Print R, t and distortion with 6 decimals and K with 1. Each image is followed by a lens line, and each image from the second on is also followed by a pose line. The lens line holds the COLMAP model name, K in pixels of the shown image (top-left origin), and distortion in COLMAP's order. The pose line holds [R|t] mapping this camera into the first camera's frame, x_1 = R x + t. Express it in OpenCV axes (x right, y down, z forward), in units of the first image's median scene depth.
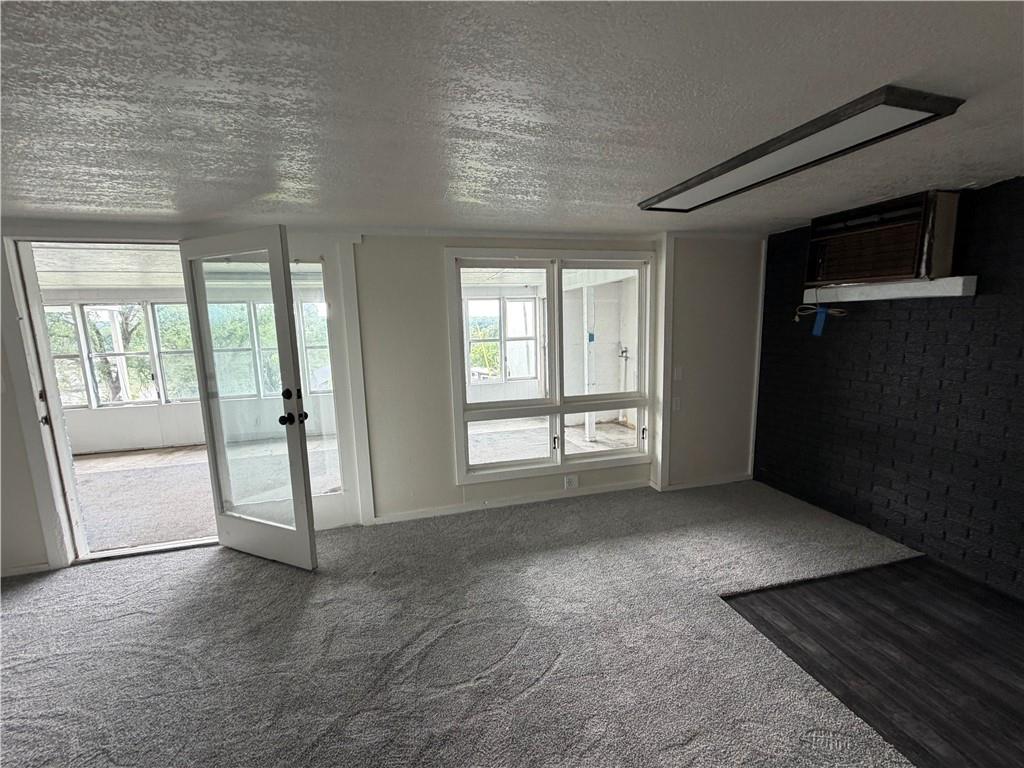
lens RADIAL K [[423.4, 0, 512.6], [0, 423.4, 383.6], [0, 0, 1]] dist [-0.000726, 0.000022]
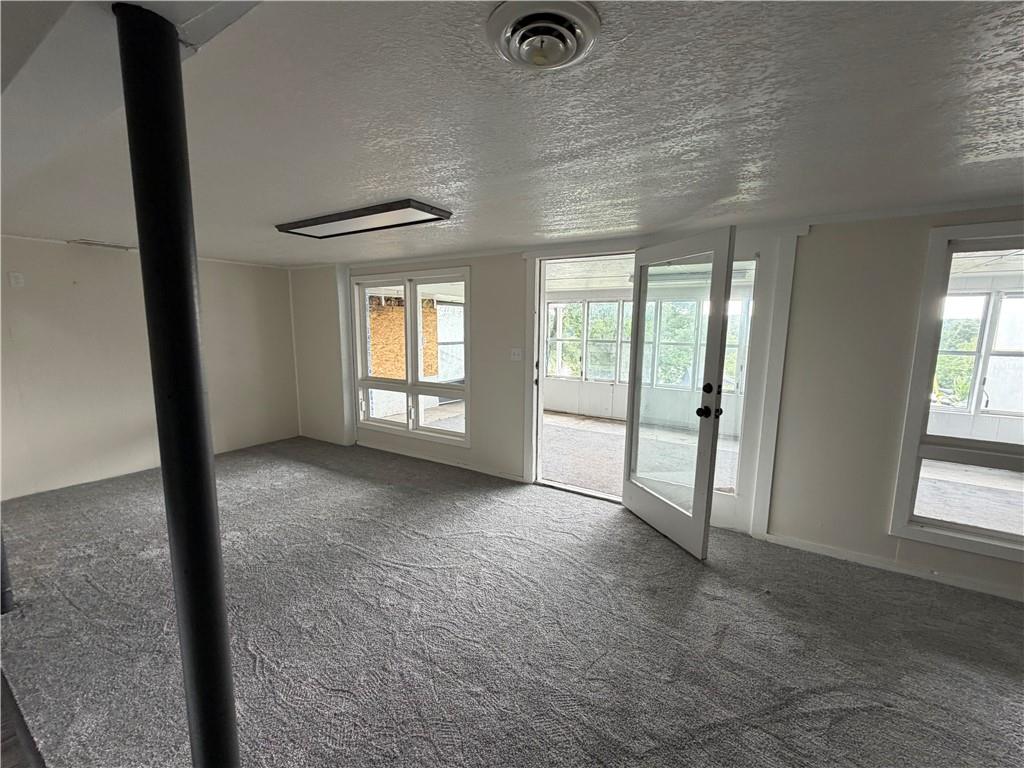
lens RADIAL K [[423.4, 0, 512.6], [0, 423.4, 383.3], [0, 0, 1]] dist [-0.000726, 0.000022]
pose [[0.676551, 0.135576, -0.723808, -0.092521], [-0.132877, 0.989248, 0.061093, 0.011755], [0.724308, 0.054845, 0.687292, -0.064993]]
